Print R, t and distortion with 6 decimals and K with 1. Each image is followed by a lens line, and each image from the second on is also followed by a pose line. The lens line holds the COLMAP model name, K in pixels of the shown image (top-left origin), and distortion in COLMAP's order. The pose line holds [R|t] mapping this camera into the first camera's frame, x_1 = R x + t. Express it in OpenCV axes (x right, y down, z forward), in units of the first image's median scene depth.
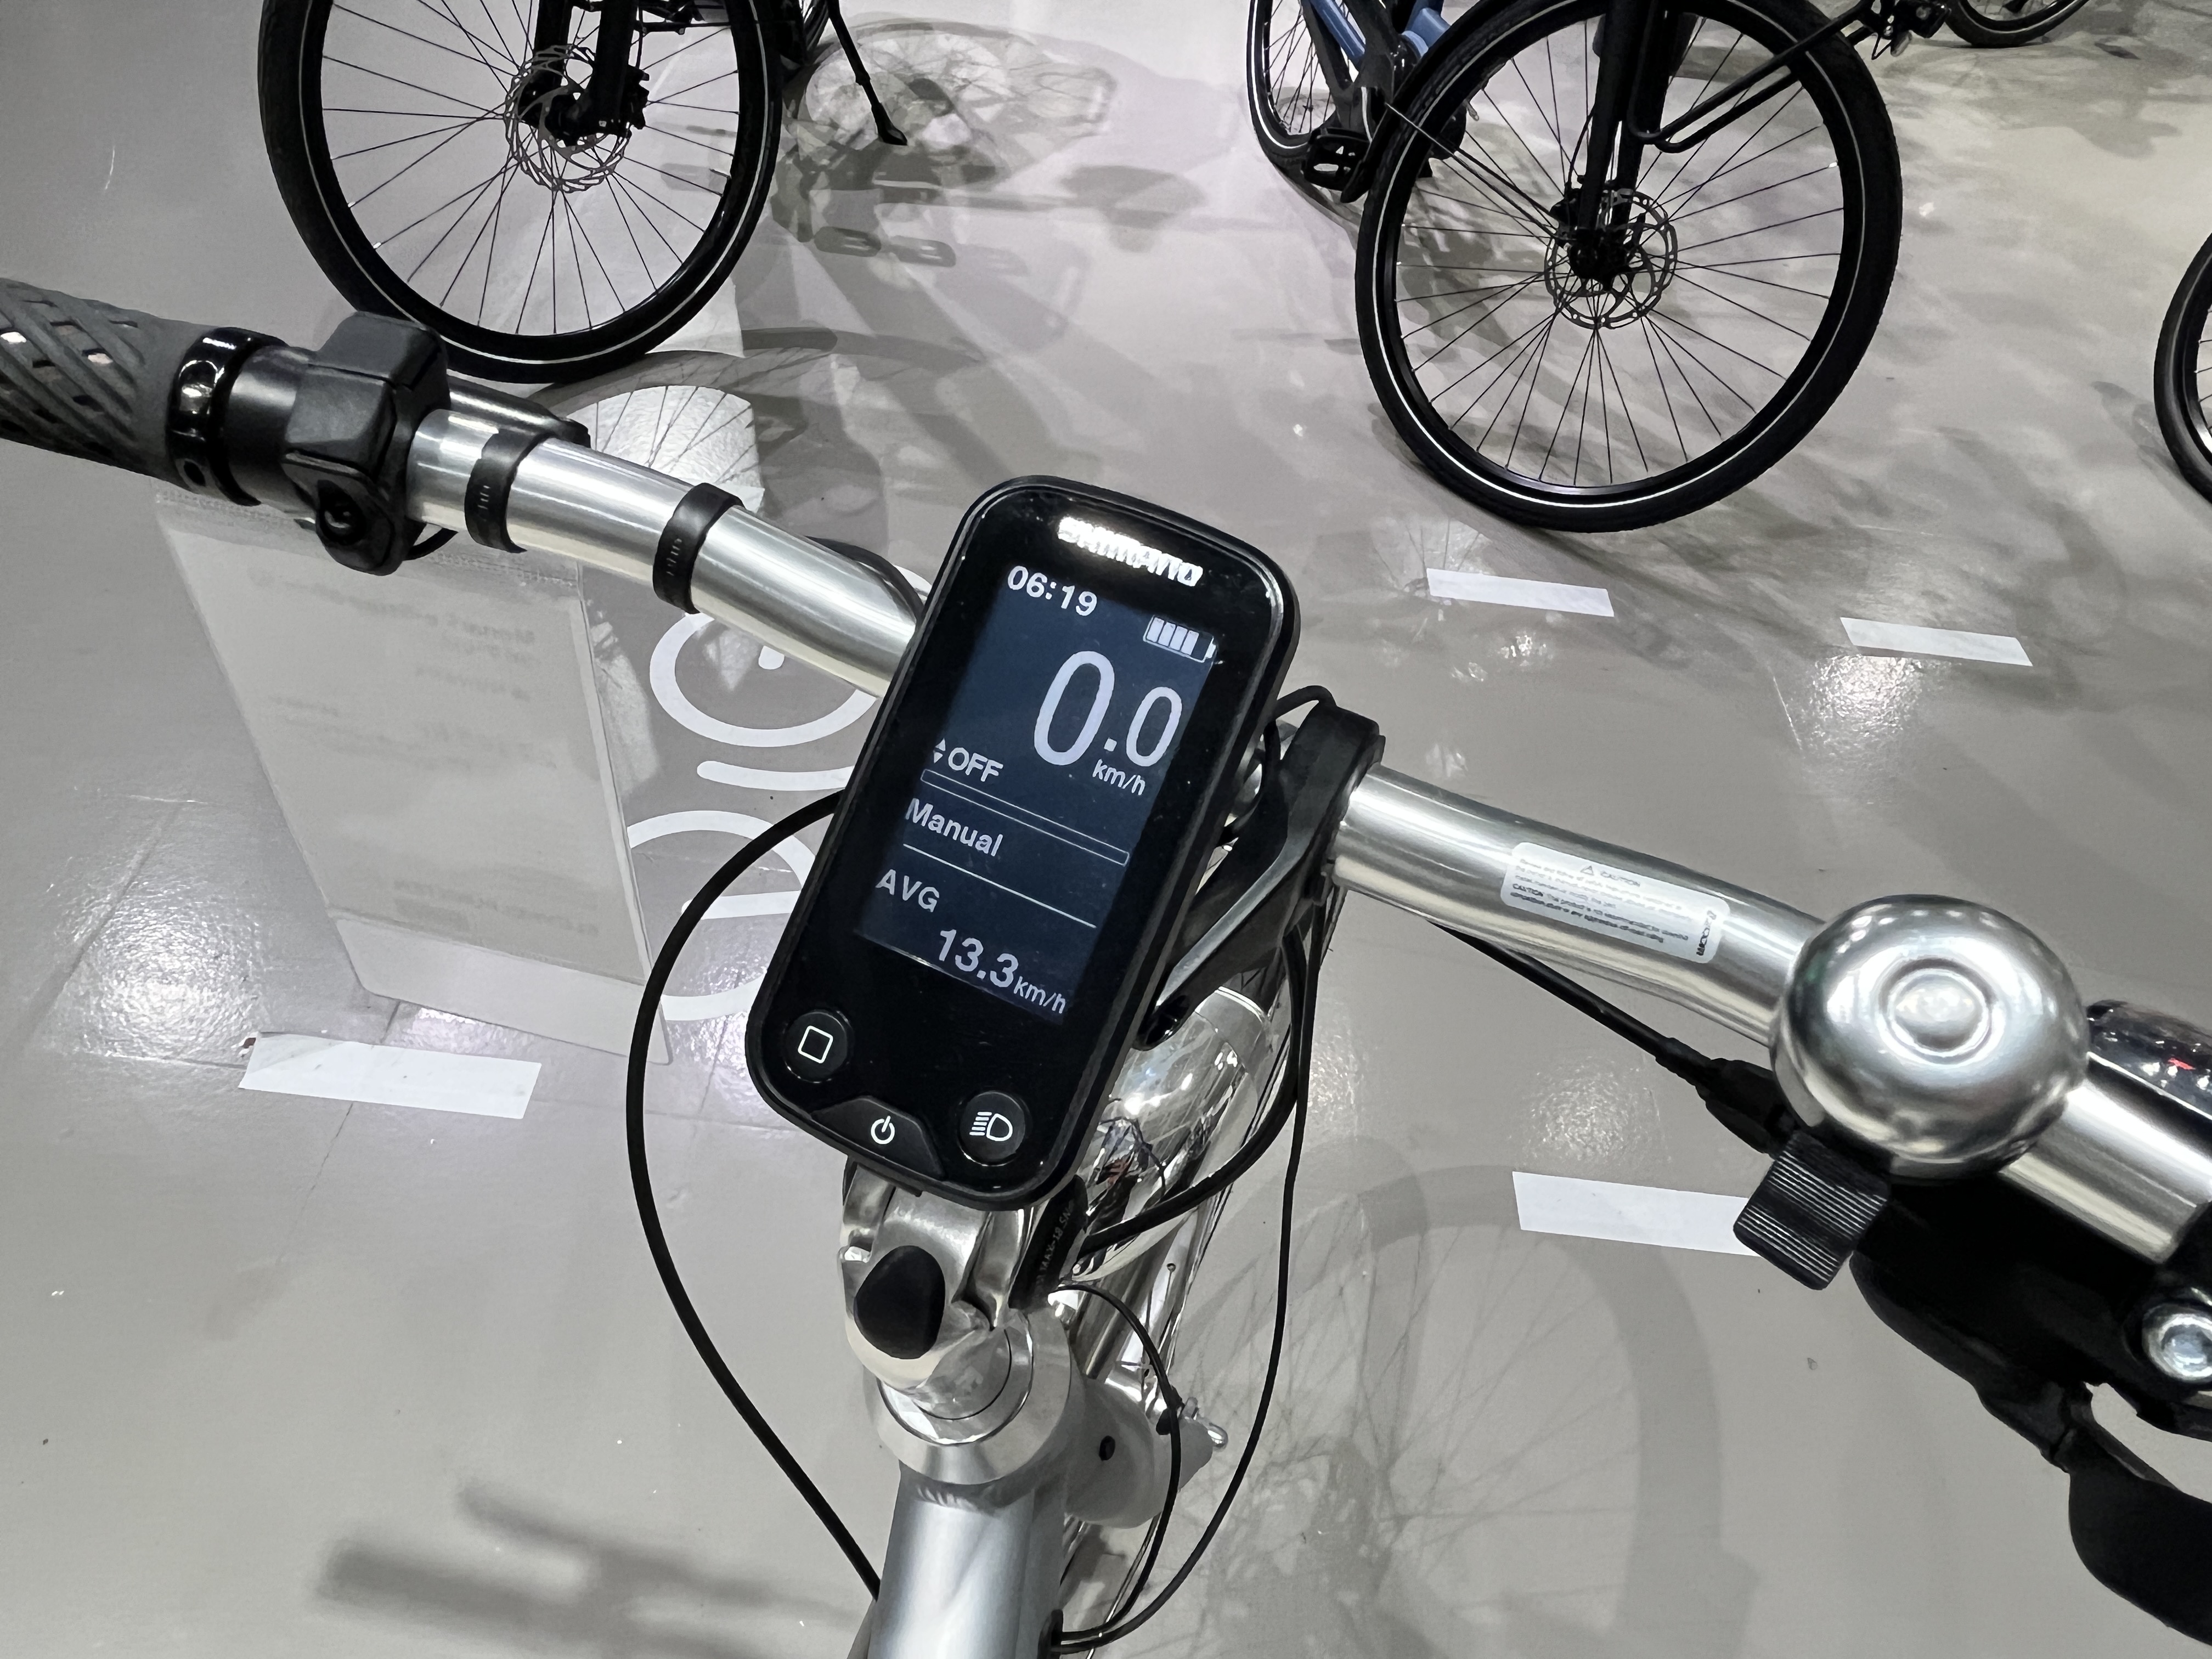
lens RADIAL K [[1496.6, 0, 1041.8], [0, 1496.6, 825.1], [0, 0, 1]] dist [-0.001662, -0.000322]
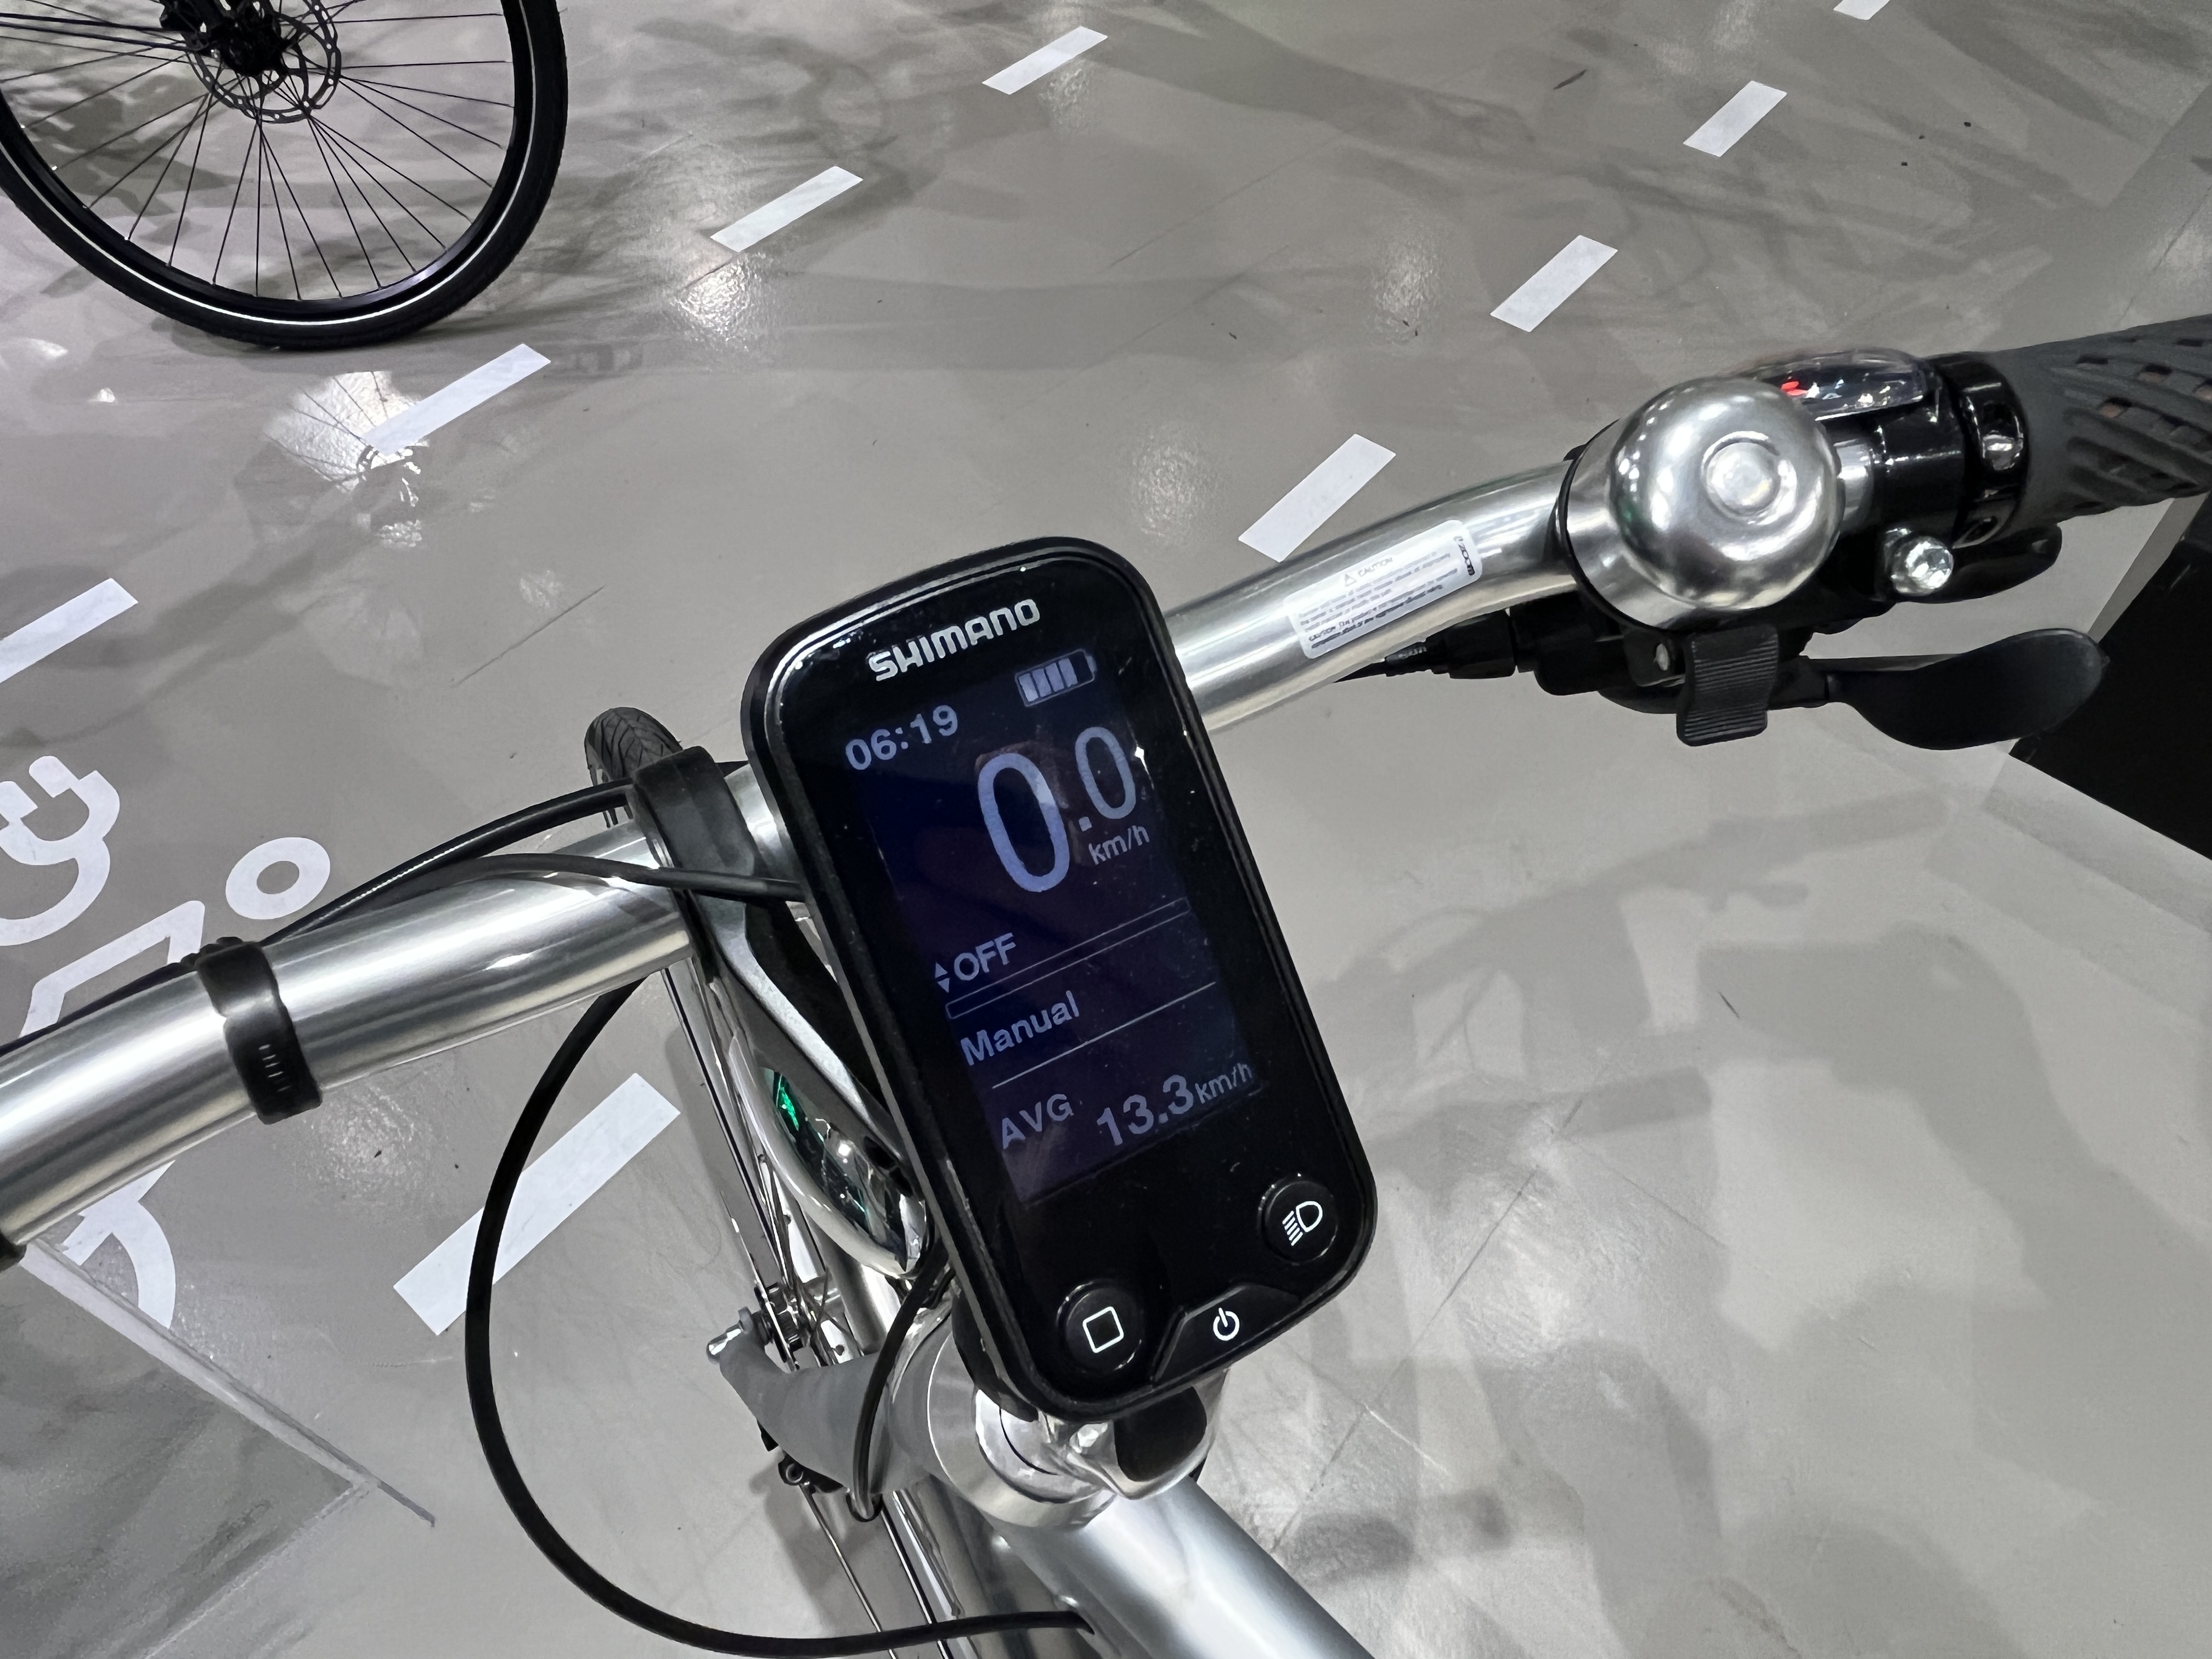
lens RADIAL K [[1496.6, 0, 1098.6], [0, 1496.6, 808.2], [0, 0, 1]] dist [-0.001662, -0.000322]
pose [[0.590230, -0.694881, 0.410815, -0.285162], [0.626837, 0.715198, 0.309140, -0.309750], [-0.508630, 0.075050, 0.857708, 0.262214]]
